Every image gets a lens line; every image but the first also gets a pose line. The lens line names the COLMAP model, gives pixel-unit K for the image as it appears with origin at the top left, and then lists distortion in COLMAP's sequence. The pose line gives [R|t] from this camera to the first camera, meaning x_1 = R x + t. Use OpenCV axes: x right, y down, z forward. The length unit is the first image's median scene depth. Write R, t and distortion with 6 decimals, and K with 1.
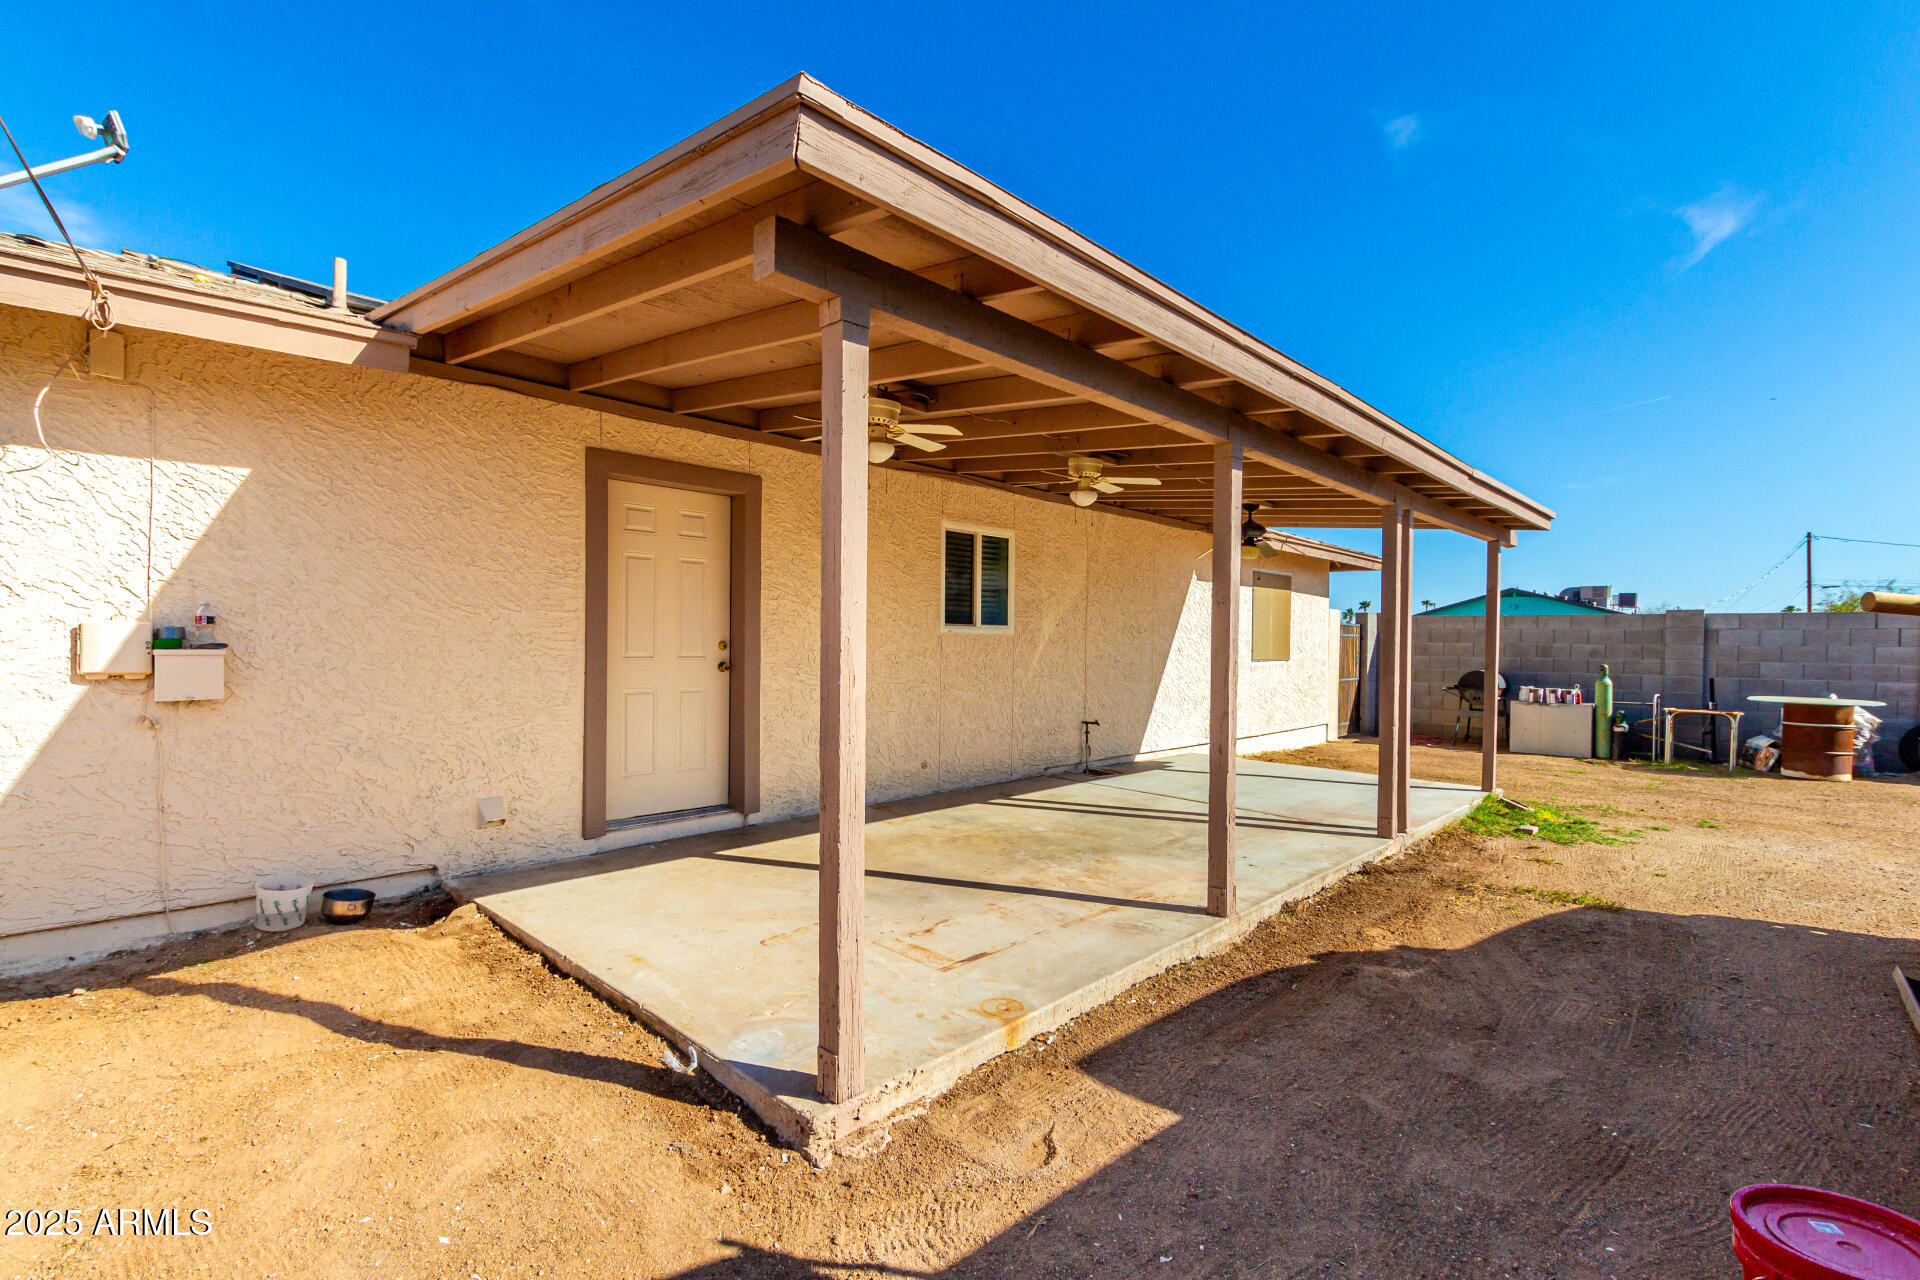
lens RADIAL K [[909.2, 0, 960.2], [0, 909.2, 646.6], [0, 0, 1]] dist [0.013154, -0.003900]
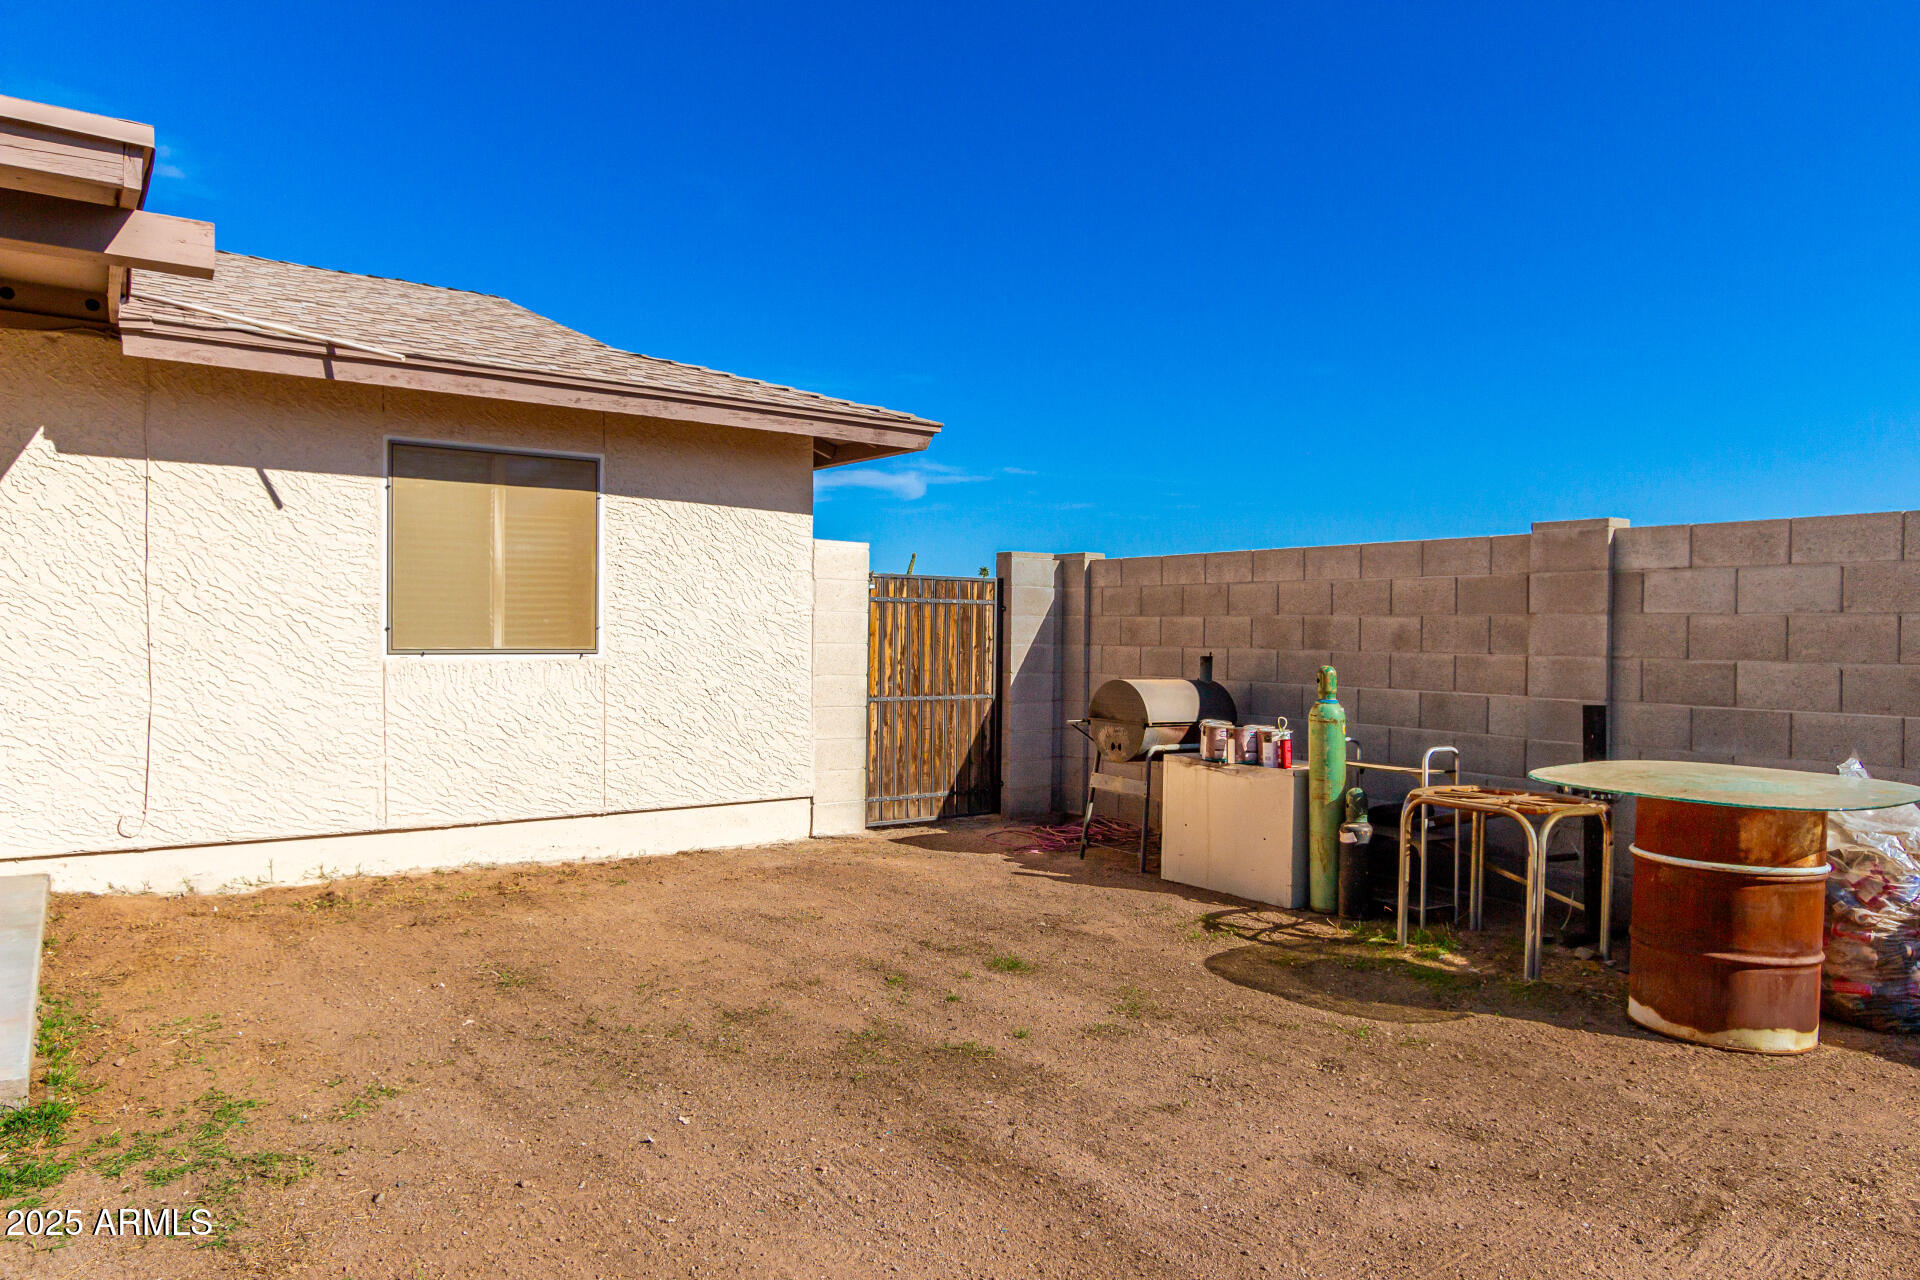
lens RADIAL K [[1255.7, 0, 959.1], [0, 1255.7, 639.2], [0, 0, 1]] dist [0.007498, 0.002175]
pose [[0.979854, 0.001545, -0.199710, 0.658292], [-0.002226, 0.999992, -0.003185, 0.010449], [0.199704, 0.003565, 0.979850, 0.452595]]
